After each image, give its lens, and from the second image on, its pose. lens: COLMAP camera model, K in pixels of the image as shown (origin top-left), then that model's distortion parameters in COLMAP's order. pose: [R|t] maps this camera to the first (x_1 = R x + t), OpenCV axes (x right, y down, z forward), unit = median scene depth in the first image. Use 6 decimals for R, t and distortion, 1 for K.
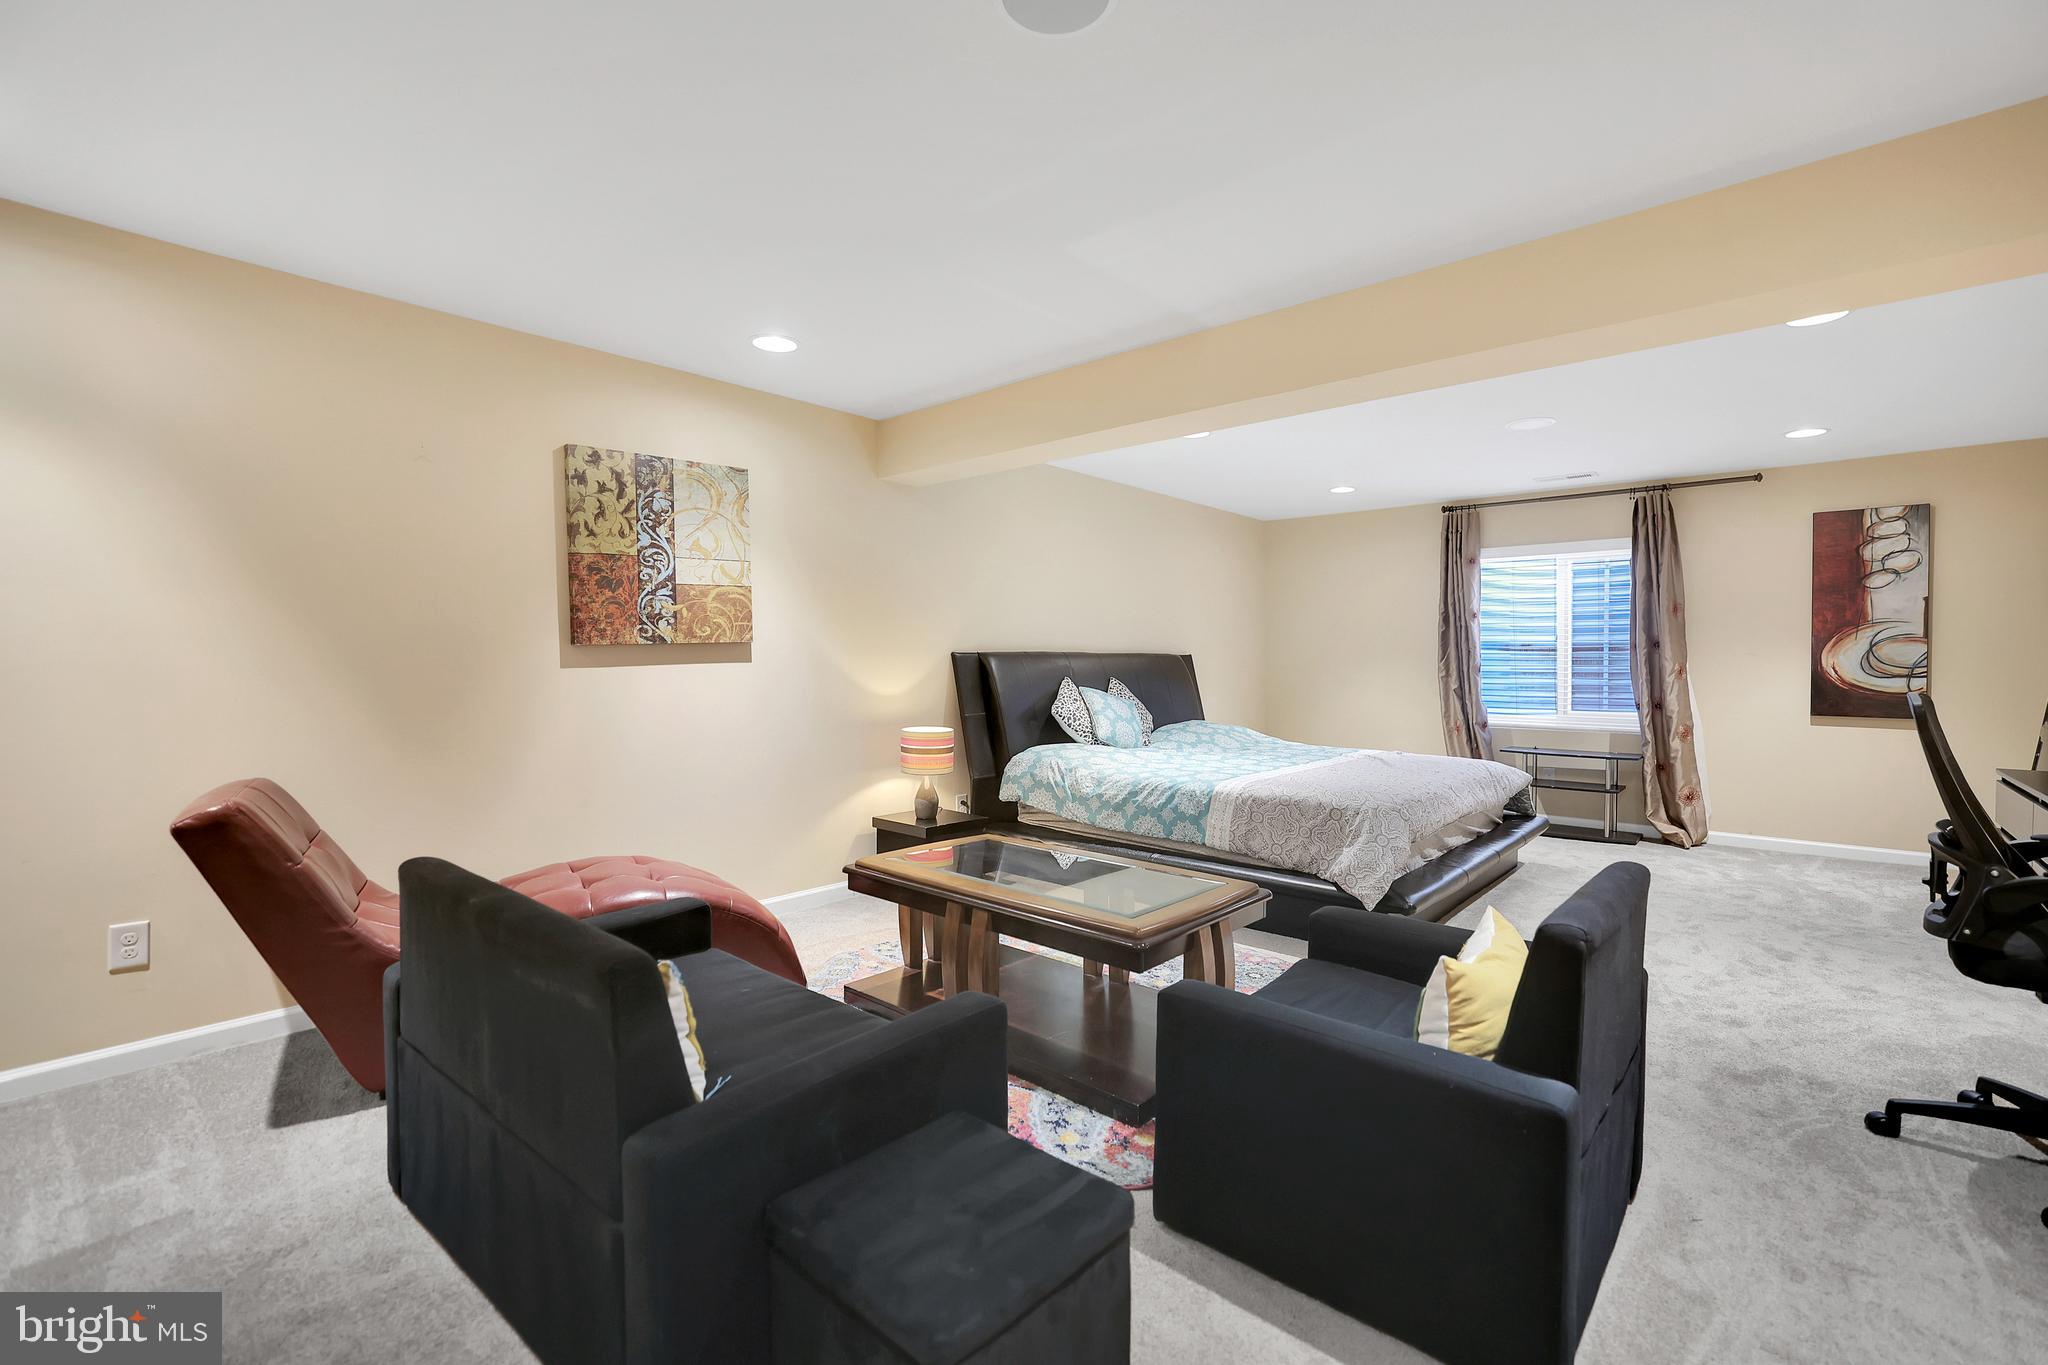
lens RADIAL K [[882.1, 0, 1026.9], [0, 882.1, 666.6], [0, 0, 1]] dist [-0.038541, 0.014622]
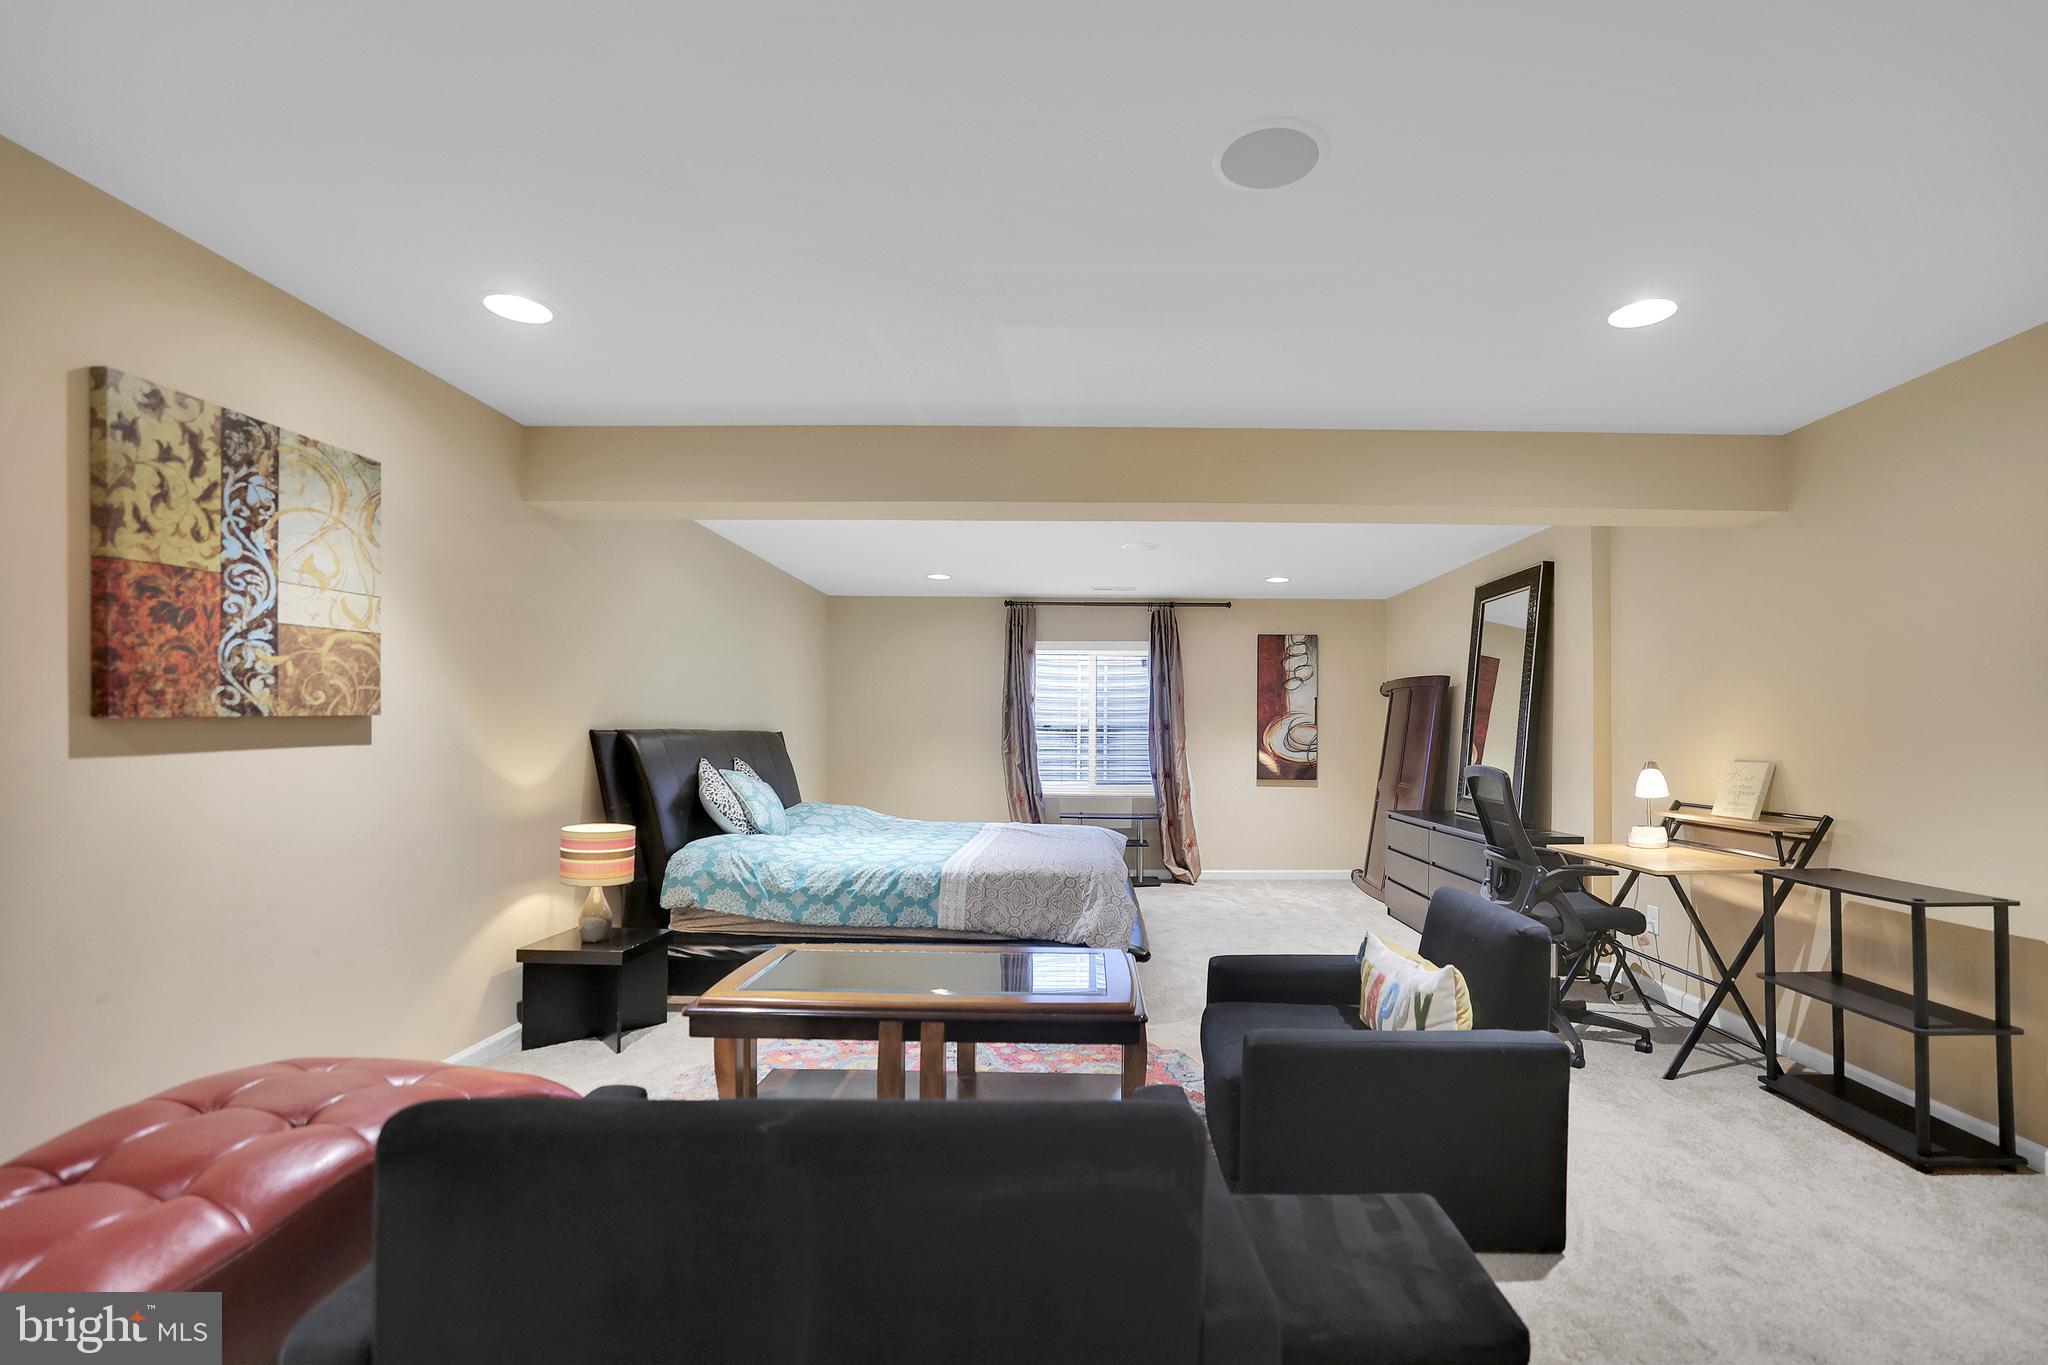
lens RADIAL K [[909.7, 0, 1030.0], [0, 909.7, 723.7], [0, 0, 1]] dist [-0.042965, 0.016119]
pose [[0.762352, 0.011586, 0.647059, -0.382022], [-0.000610, 0.999852, -0.017184, -0.009832], [-0.647163, 0.012706, 0.762246, 0.146528]]
